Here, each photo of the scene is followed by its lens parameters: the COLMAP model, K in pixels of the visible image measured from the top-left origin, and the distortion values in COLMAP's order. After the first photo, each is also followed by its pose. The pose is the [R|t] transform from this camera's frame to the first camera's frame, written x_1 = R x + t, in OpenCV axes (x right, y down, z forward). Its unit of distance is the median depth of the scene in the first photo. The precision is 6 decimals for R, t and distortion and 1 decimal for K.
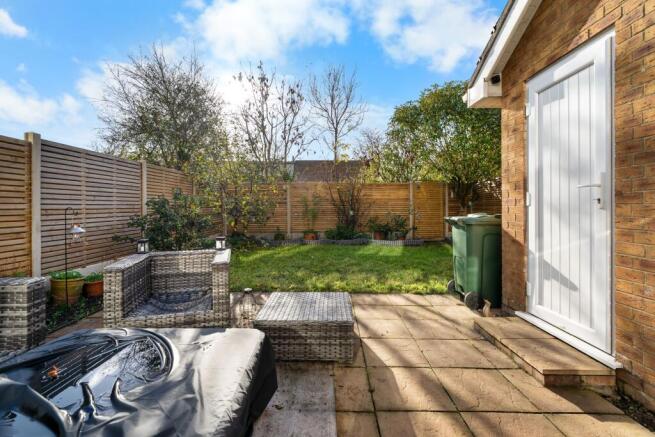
lens RADIAL K [[301.9, 0, 329.3], [0, 301.9, 208.7], [0, 0, 1]] dist [-0.001194, 0.000098]
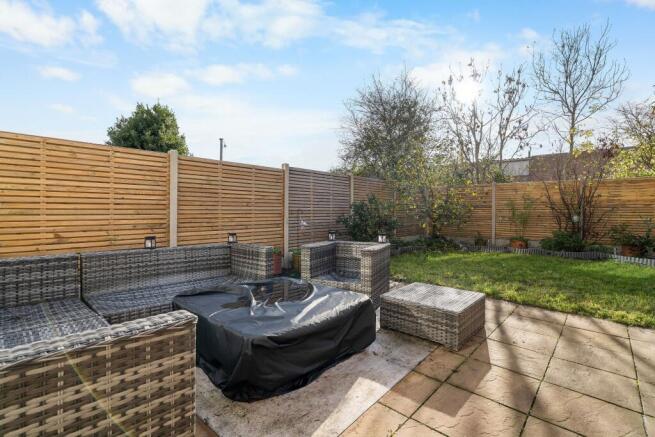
lens RADIAL K [[301.7, 0, 327.5], [0, 301.7, 218.5], [0, 0, 1]] dist [-0.000540, 0.000055]
pose [[0.750281, 0.023325, -0.660708, 0.096865], [-0.010767, 0.999676, 0.023065, 0.002357], [0.661032, -0.010191, 0.750289, -0.029000]]
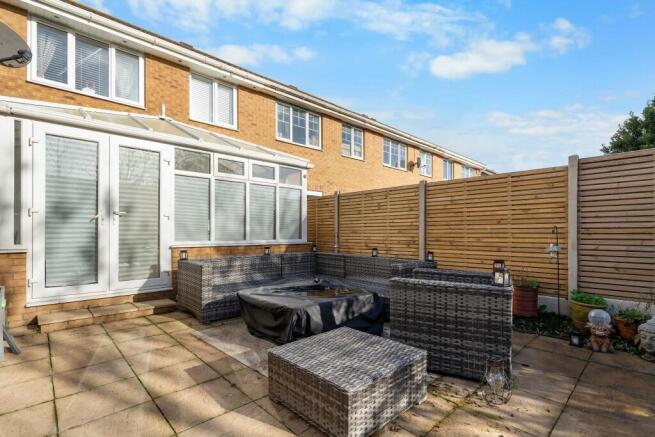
lens RADIAL K [[301.7, 0, 327.5], [0, 301.7, 218.5], [0, 0, 1]] dist [-0.000540, 0.000055]
pose [[-0.712183, -0.023104, -0.701614, 0.133586], [0.006978, 0.999176, -0.039986, 0.002611], [0.701959, -0.033373, -0.711435, 0.395394]]
